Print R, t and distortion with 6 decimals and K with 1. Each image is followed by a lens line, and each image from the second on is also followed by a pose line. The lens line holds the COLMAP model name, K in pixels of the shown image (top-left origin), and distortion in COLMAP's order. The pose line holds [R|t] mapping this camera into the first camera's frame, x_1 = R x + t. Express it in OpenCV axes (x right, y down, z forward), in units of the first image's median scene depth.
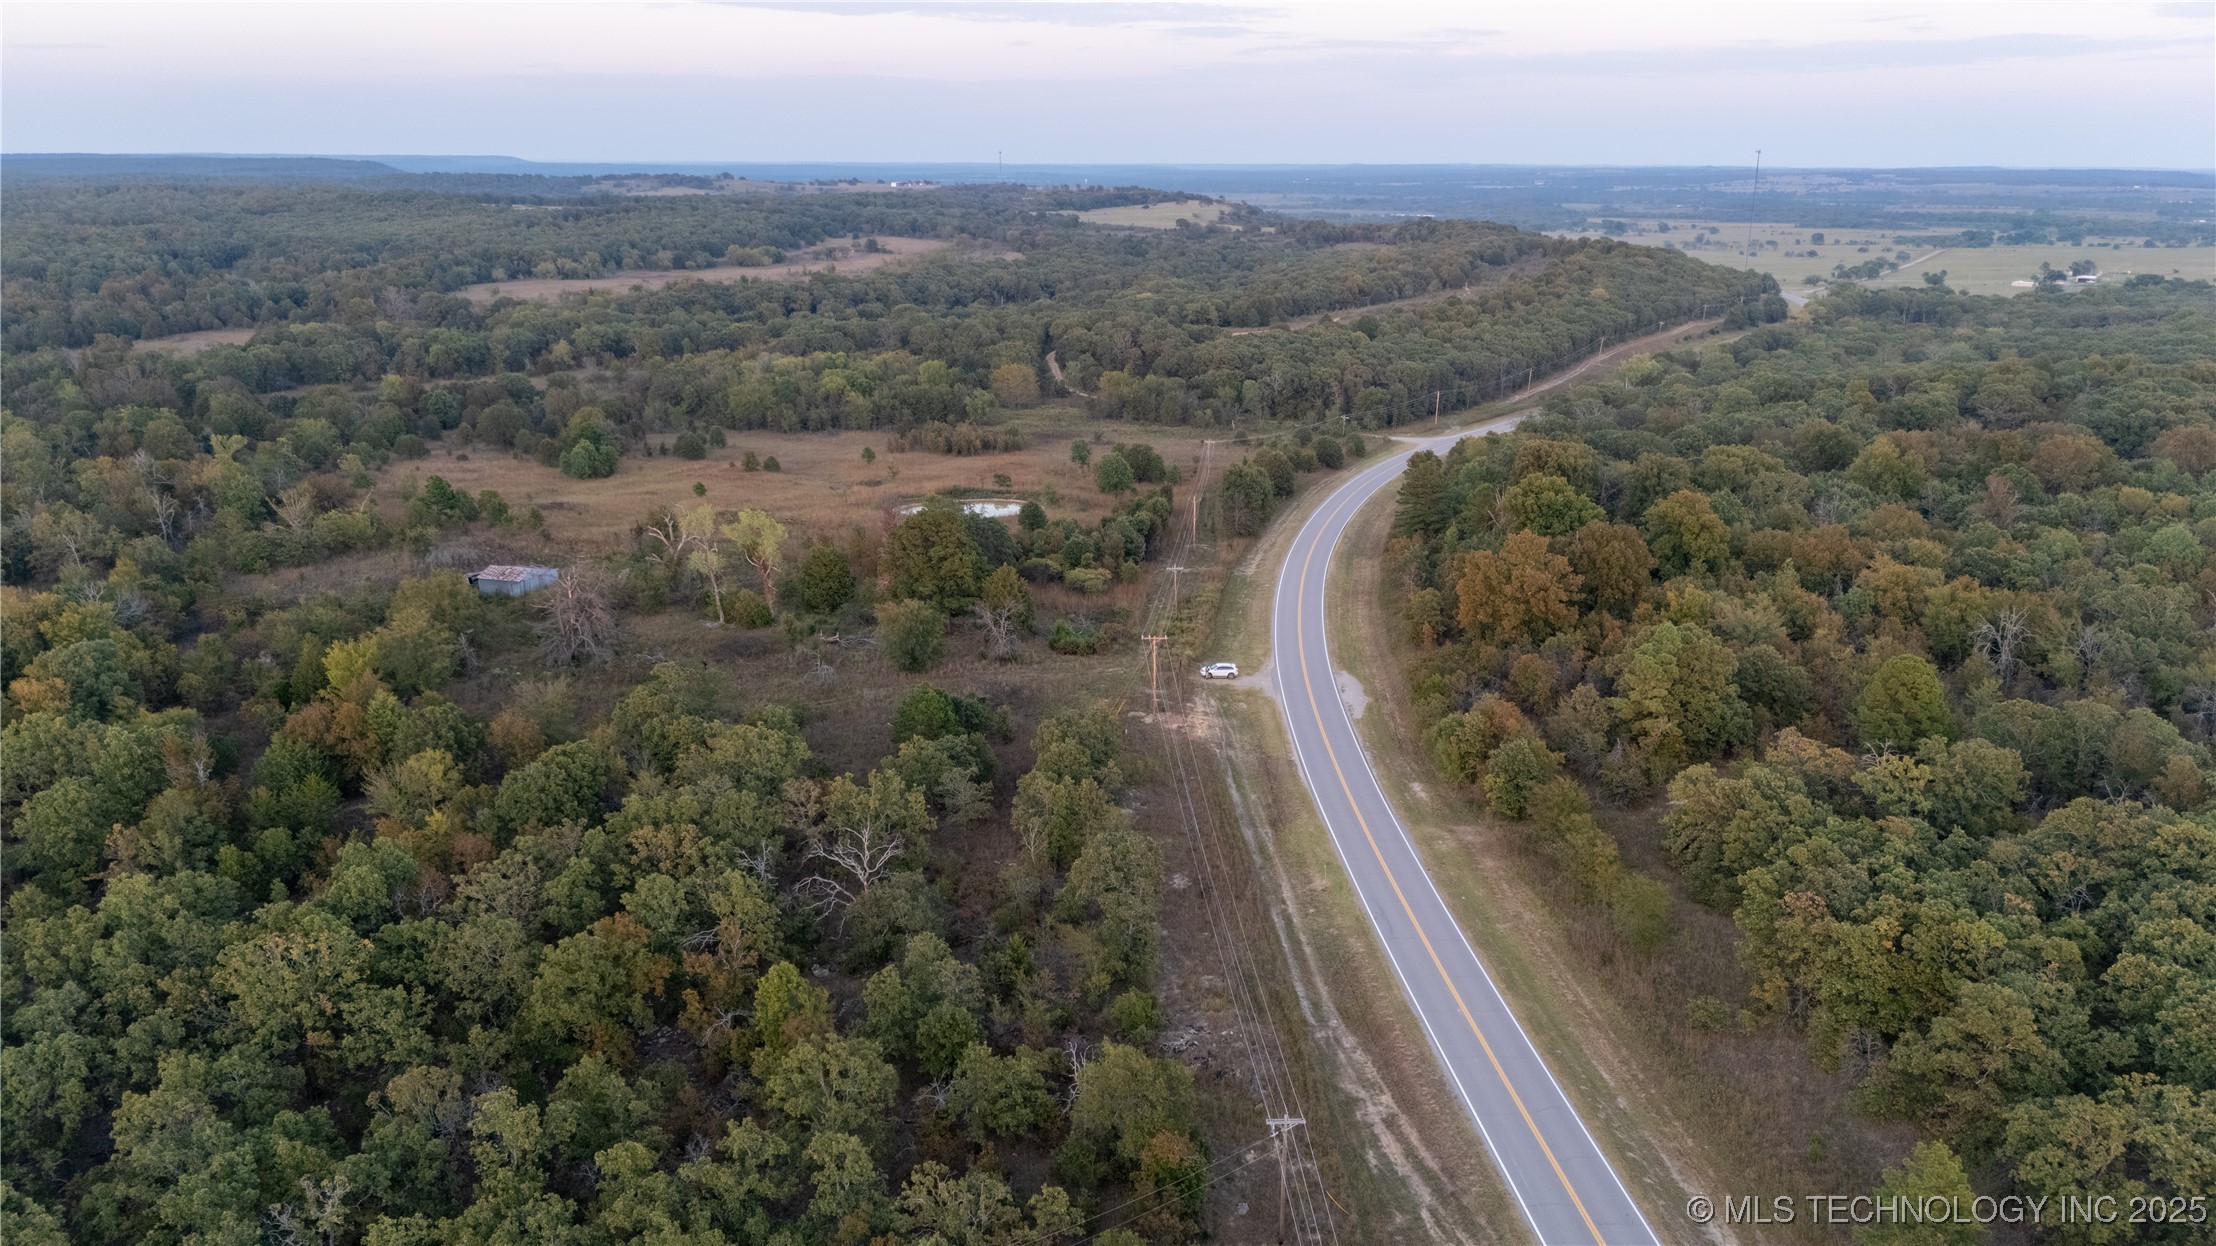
lens RADIAL K [[1629.5, 0, 1104.9], [0, 1629.5, 605.7], [0, 0, 1]] dist [0.090401, -0.099429]
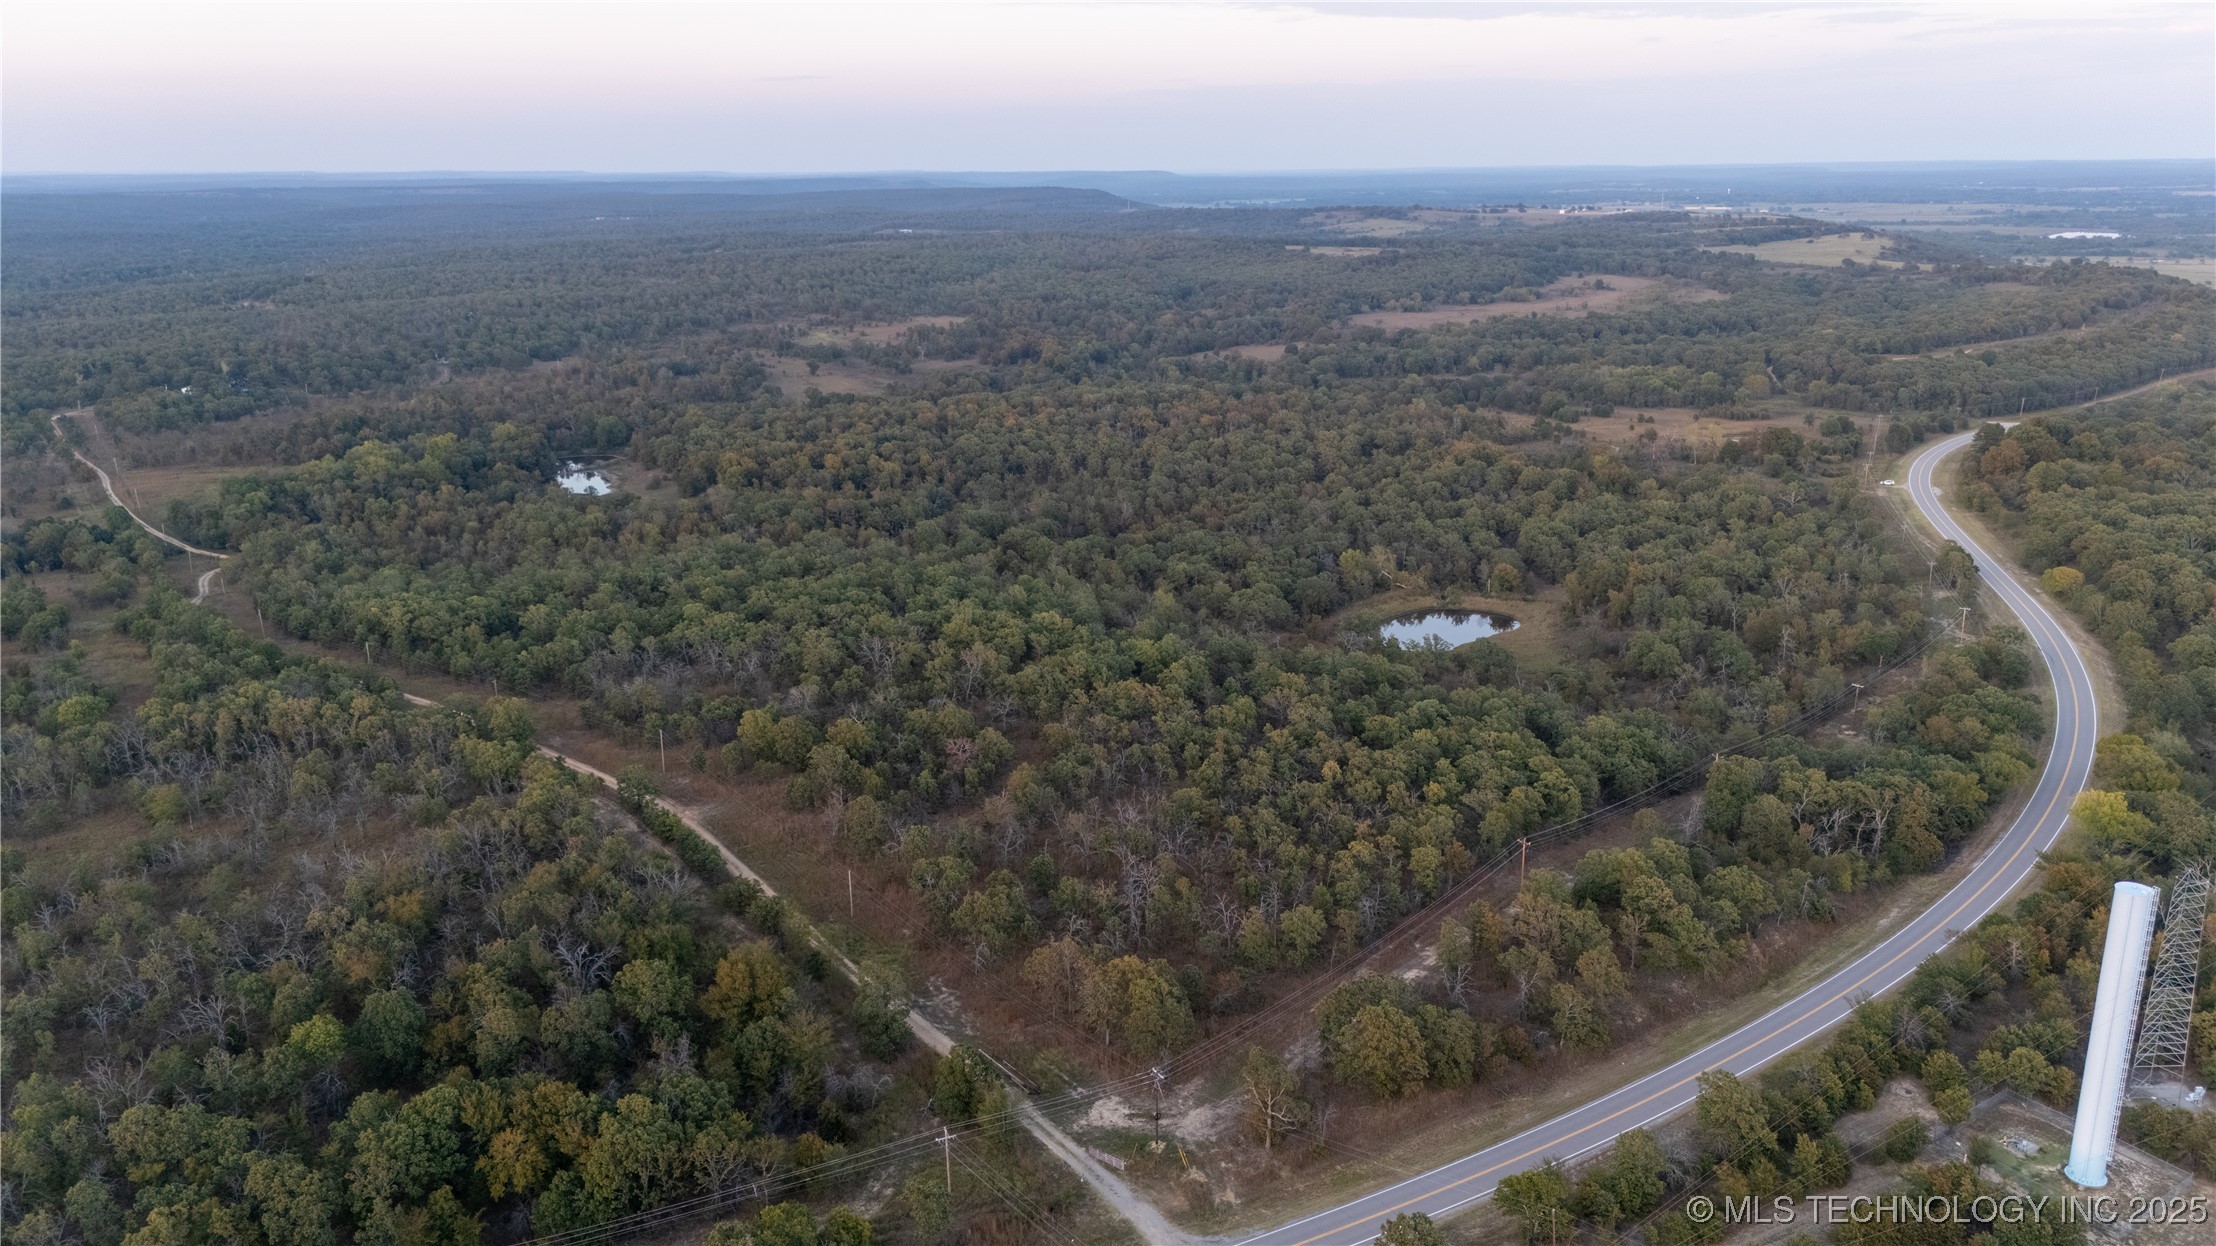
lens RADIAL K [[1629.5, 0, 1104.9], [0, 1629.5, 605.7], [0, 0, 1]] dist [0.090401, -0.099429]
pose [[0.937757, 0.080522, -0.337827, -0.077487], [-0.080757, 0.996644, 0.013383, 0.114073], [0.337771, 0.014732, 0.941113, -0.779242]]
